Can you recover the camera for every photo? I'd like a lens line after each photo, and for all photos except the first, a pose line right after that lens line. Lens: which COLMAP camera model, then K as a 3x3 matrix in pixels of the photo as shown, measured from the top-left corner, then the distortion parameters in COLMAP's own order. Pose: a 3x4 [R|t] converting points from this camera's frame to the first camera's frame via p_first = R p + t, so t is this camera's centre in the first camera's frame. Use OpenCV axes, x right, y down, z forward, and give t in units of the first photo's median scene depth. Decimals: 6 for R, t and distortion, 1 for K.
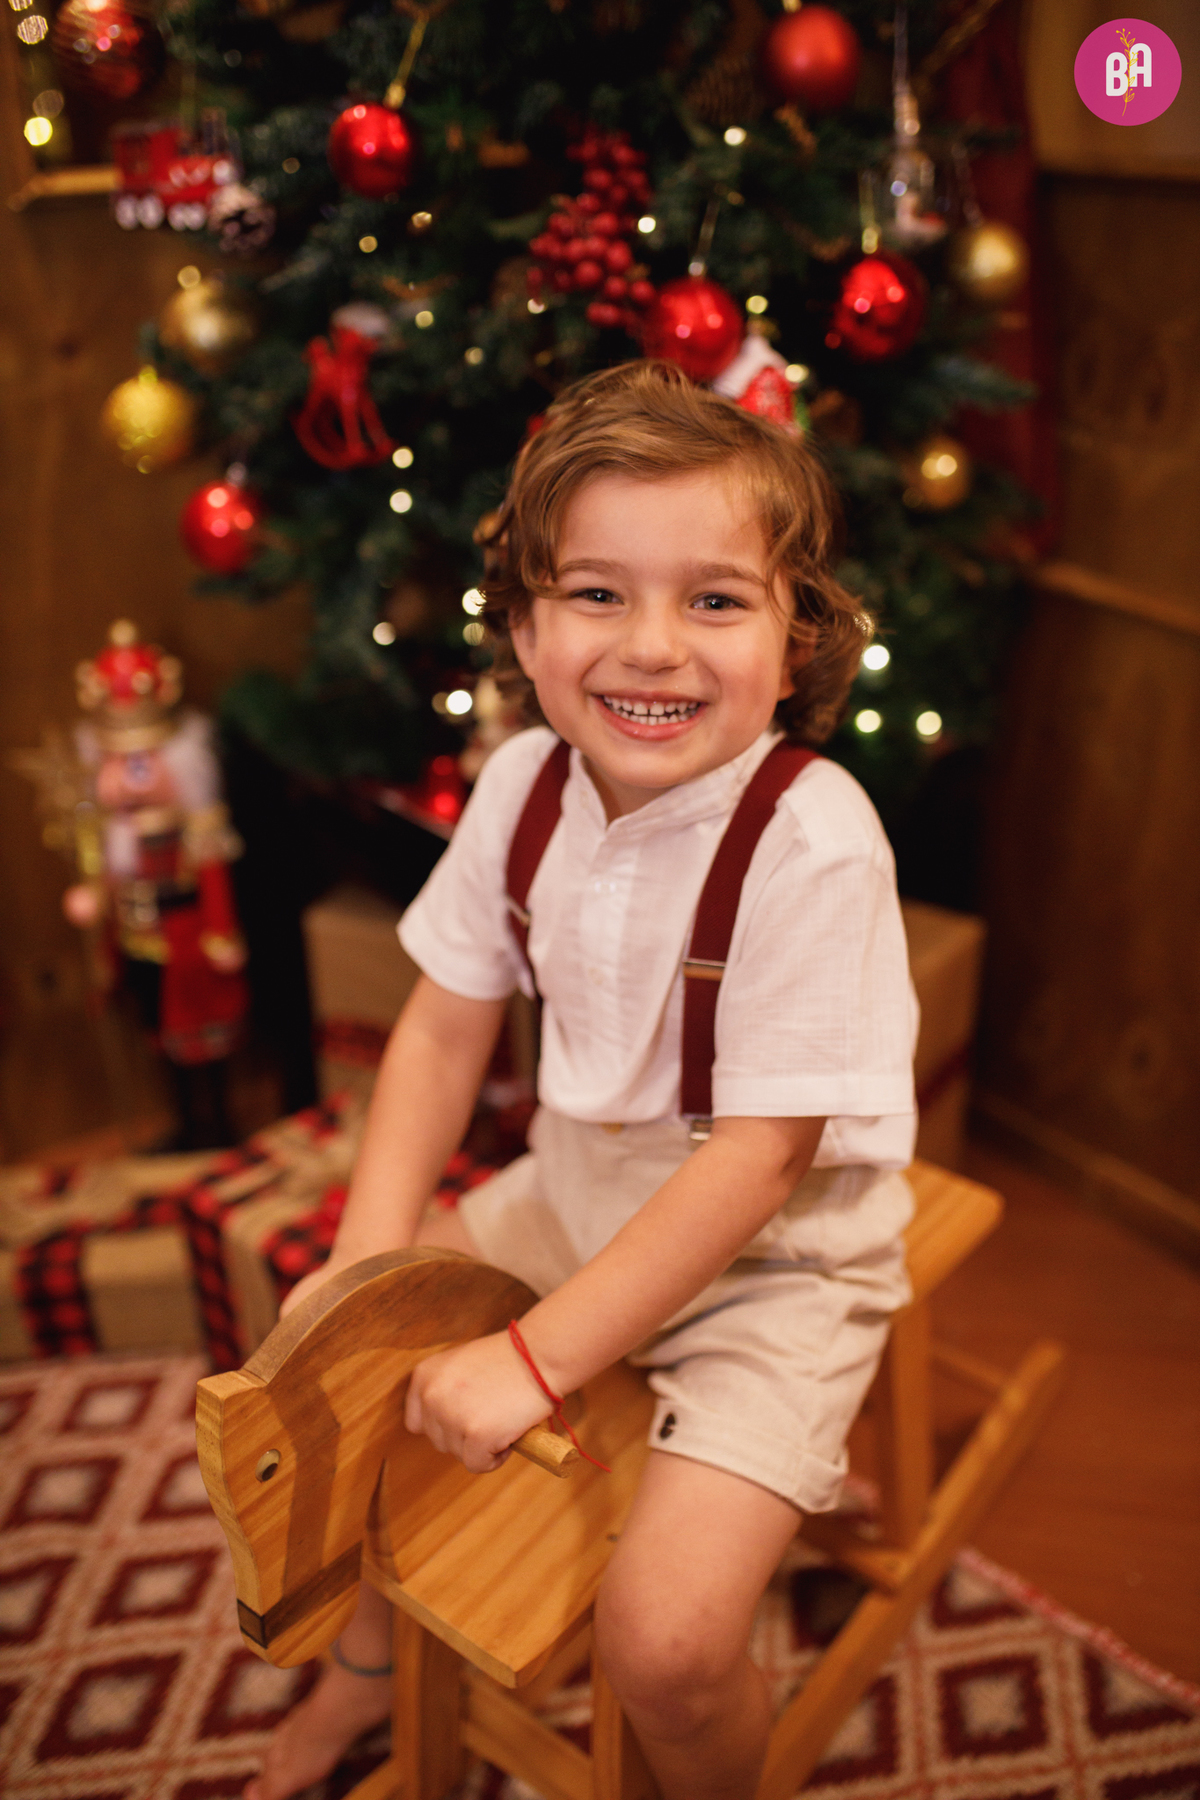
lens RADIAL K [[1712.9, 0, 600.0], [0, 1712.9, 900.0], [0, 0, 1]] dist [-0.035735, 0.013768]
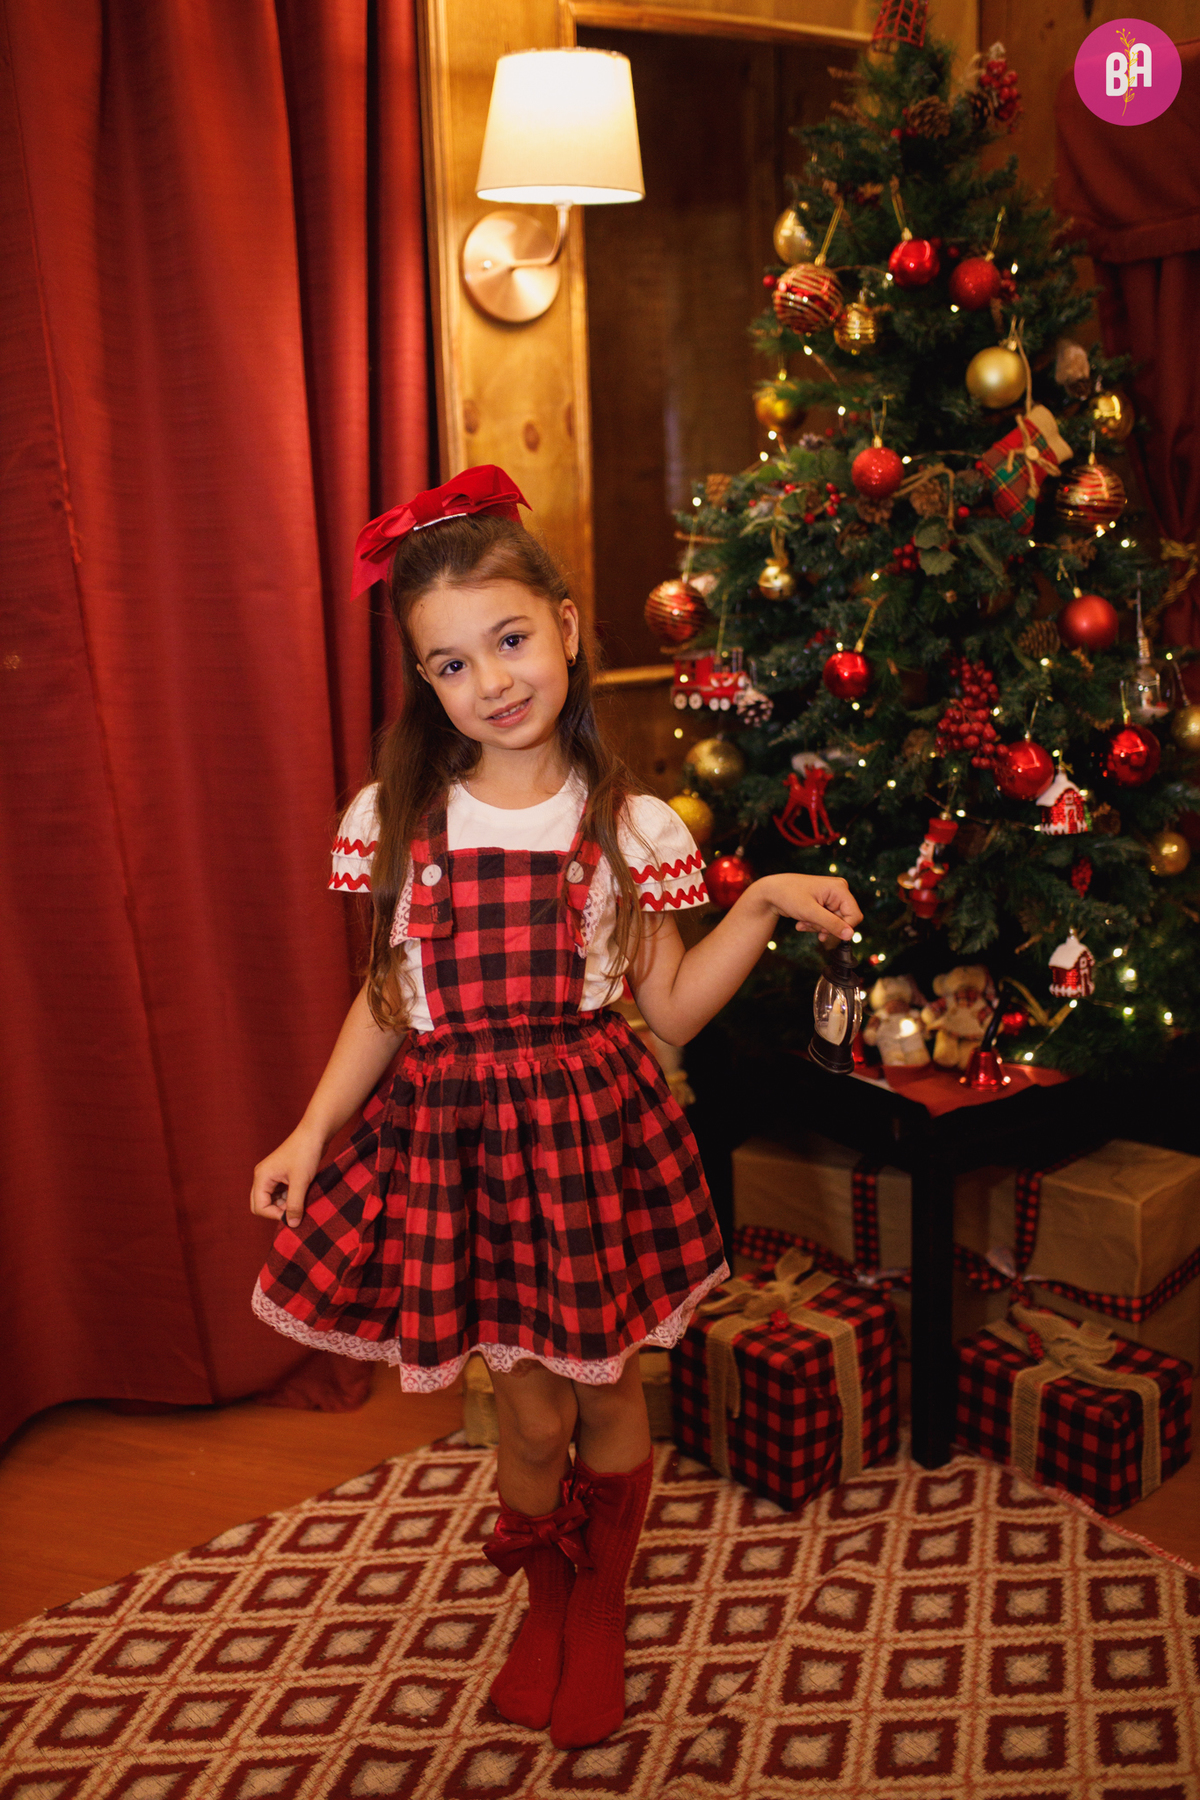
lens RADIAL K [[1712.9, 0, 600.0], [0, 1712.9, 900.0], [0, 0, 1]] dist [-0.035735, 0.013768]
pose [[0.992779, 0.007955, -0.119690, -0.161606], [-0.035517, 0.972554, -0.229952, 0.207582], [0.114576, 0.232543, 0.965814, -0.687555]]
